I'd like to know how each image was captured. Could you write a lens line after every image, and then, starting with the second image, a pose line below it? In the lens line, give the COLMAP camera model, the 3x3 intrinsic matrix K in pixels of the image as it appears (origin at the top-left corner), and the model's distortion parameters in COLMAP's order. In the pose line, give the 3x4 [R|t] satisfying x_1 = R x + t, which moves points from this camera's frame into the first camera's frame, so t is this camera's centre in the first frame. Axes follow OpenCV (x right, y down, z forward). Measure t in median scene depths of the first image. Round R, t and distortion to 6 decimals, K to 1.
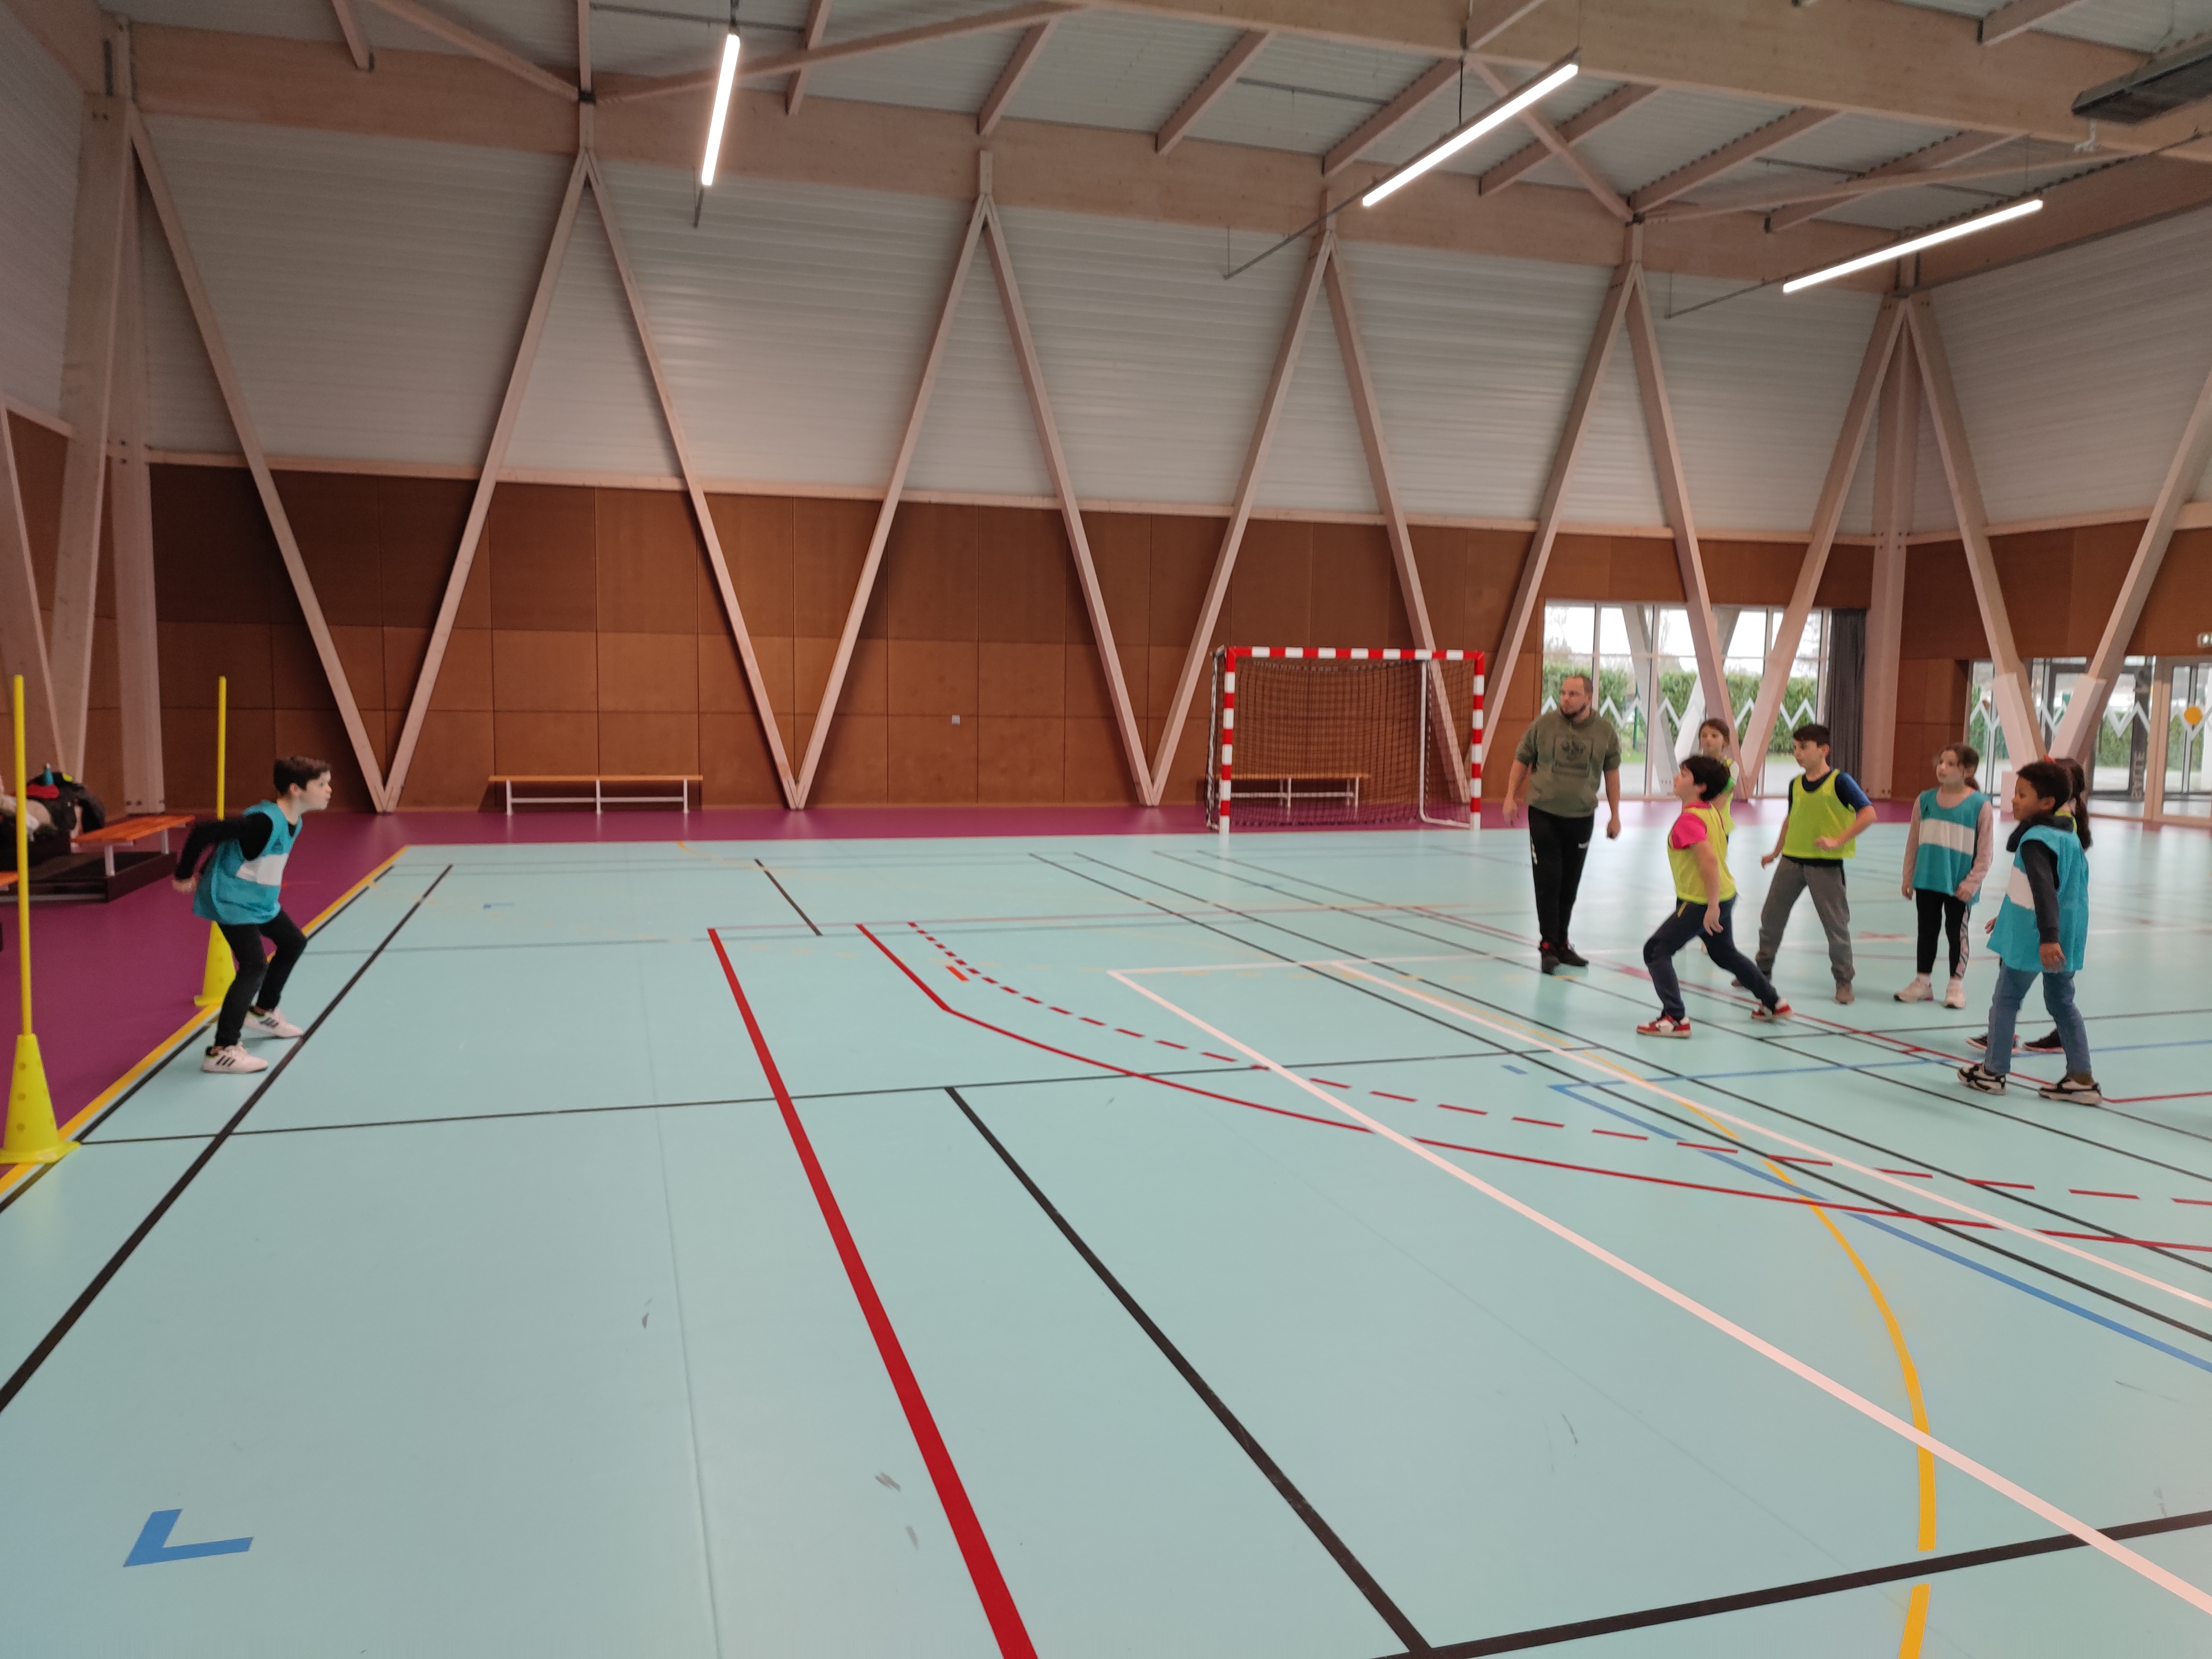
lens RADIAL K [[1582.2, 0, 1120.0], [0, 1582.2, 828.9], [0, 0, 1]] dist [0.027146, -0.033269]
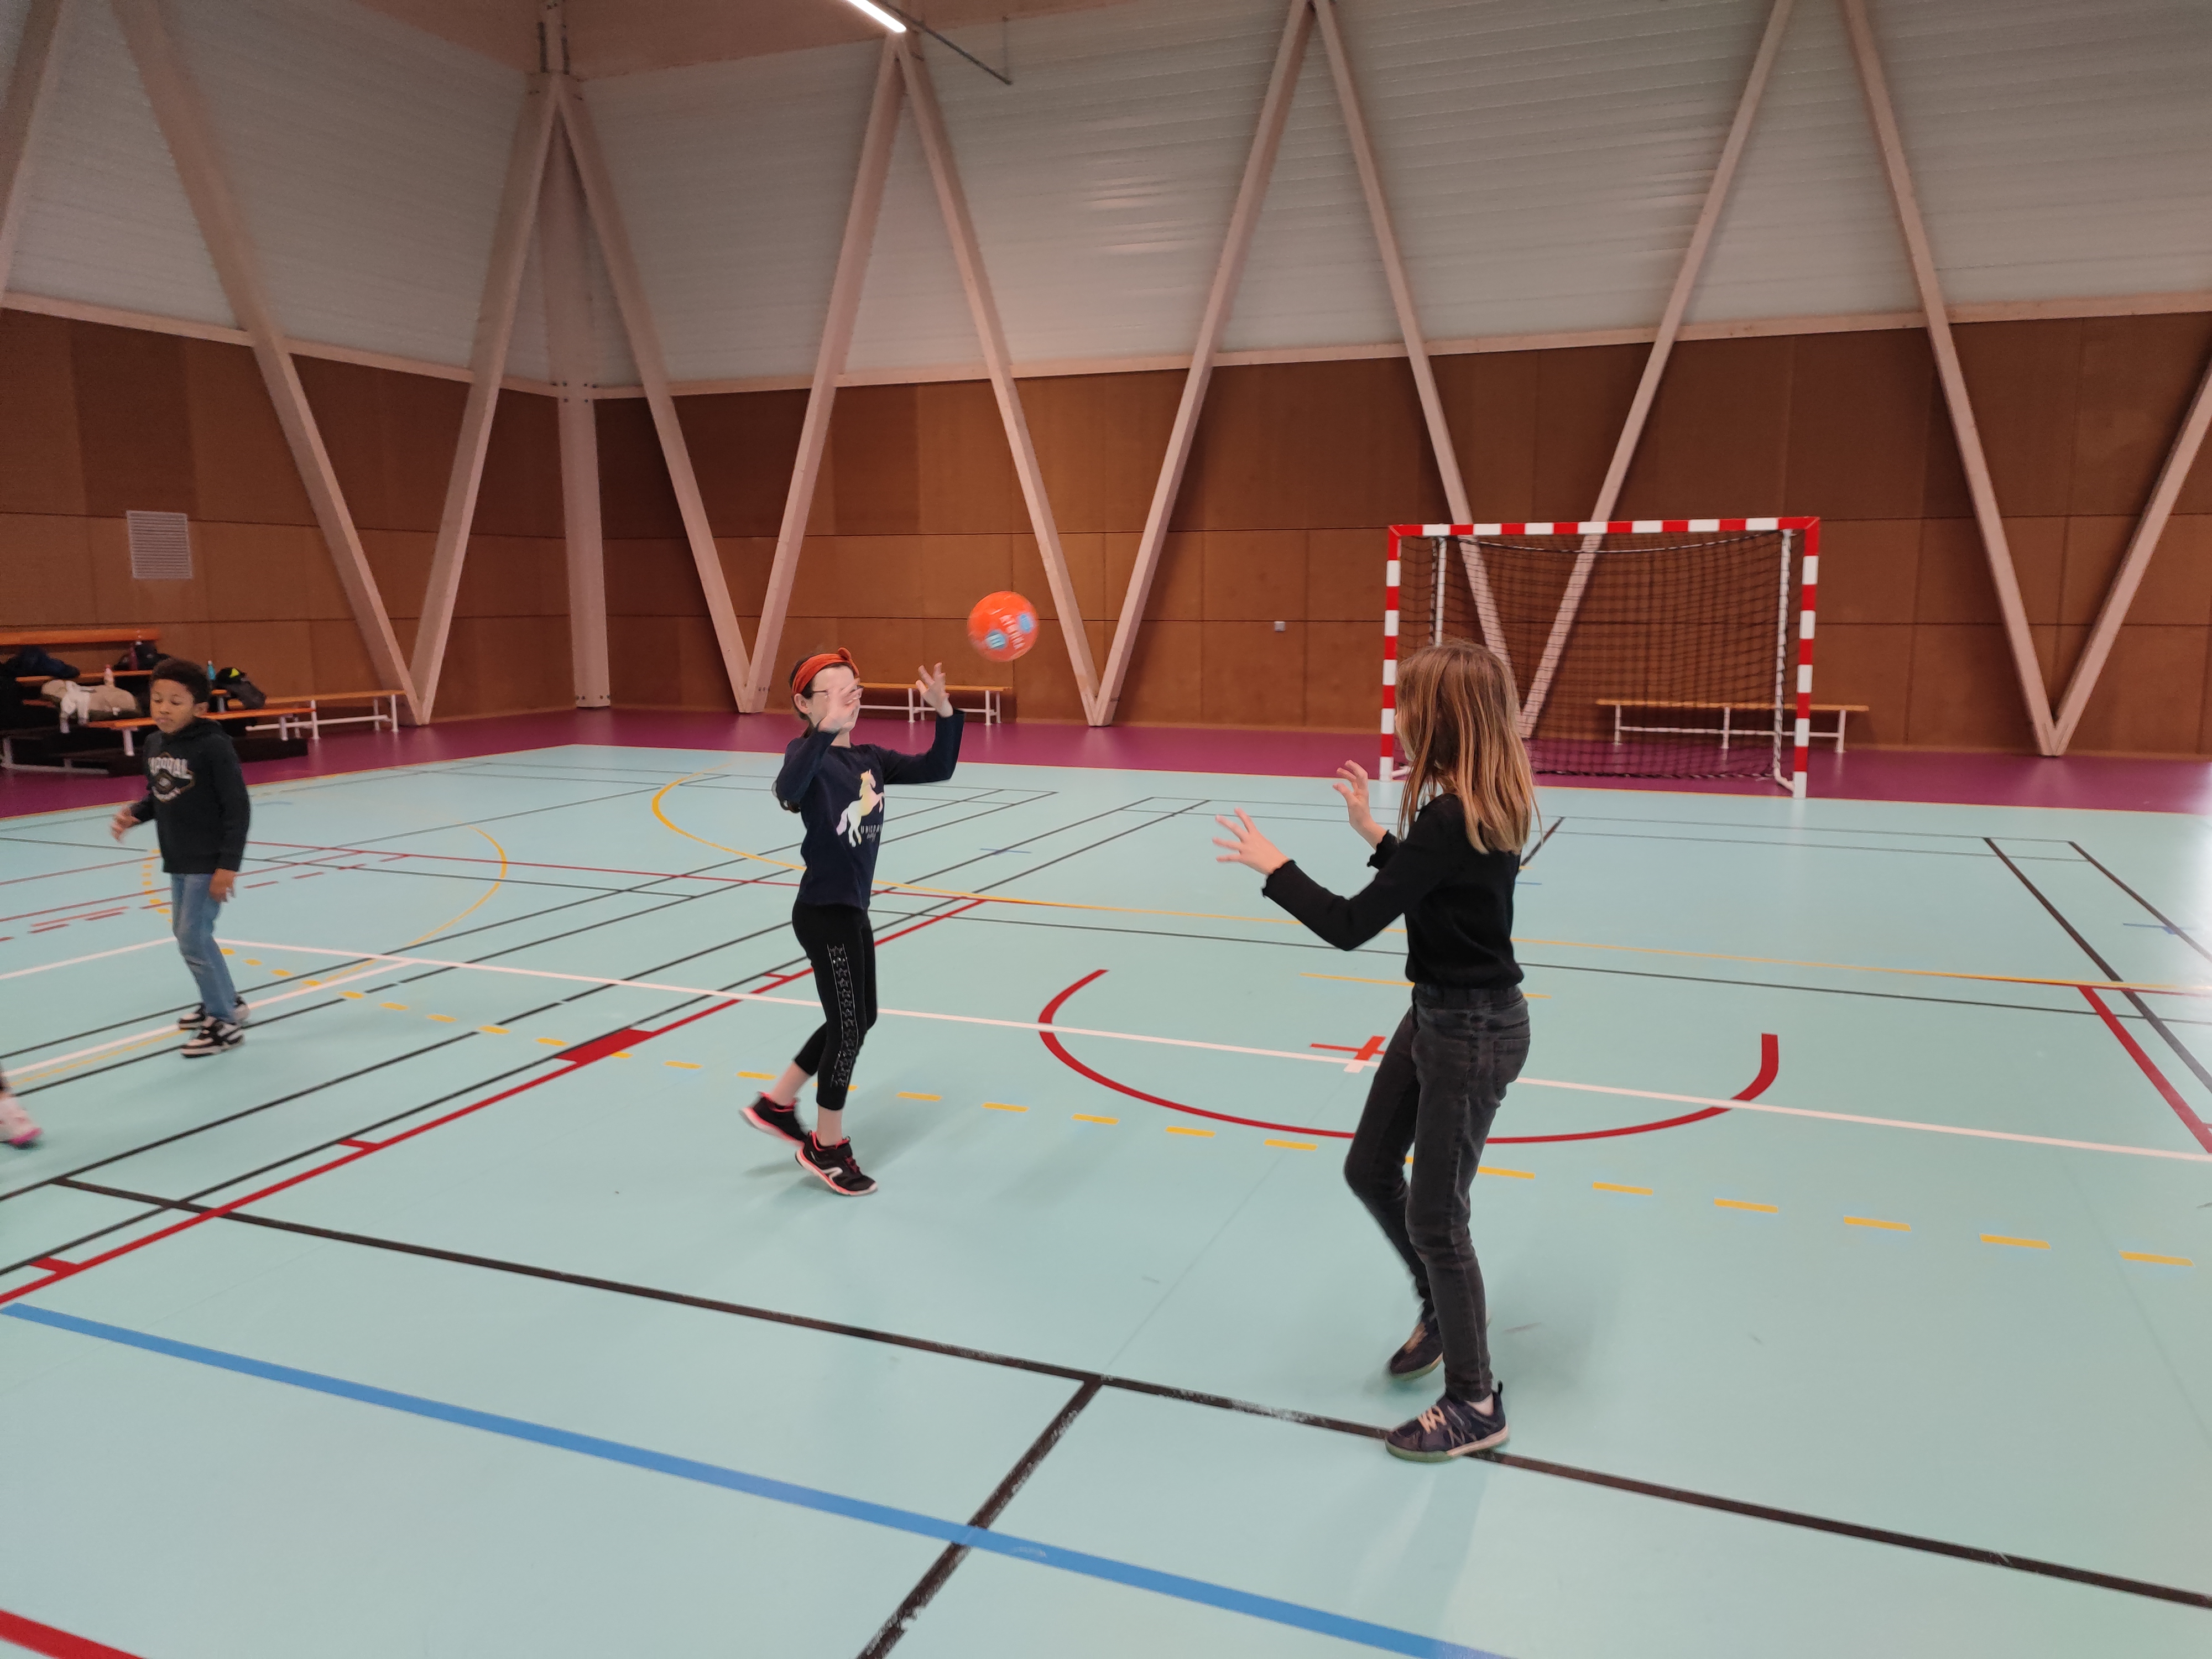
lens RADIAL K [[1582.2, 0, 1115.6], [0, 1582.2, 795.0], [0, 0, 1]] dist [0.027146, -0.033269]
pose [[0.787596, 0.061551, -0.613110, 0.348164], [-0.044037, 0.998077, 0.043629, -0.013284], [0.614616, -0.007362, 0.788792, 0.296691]]
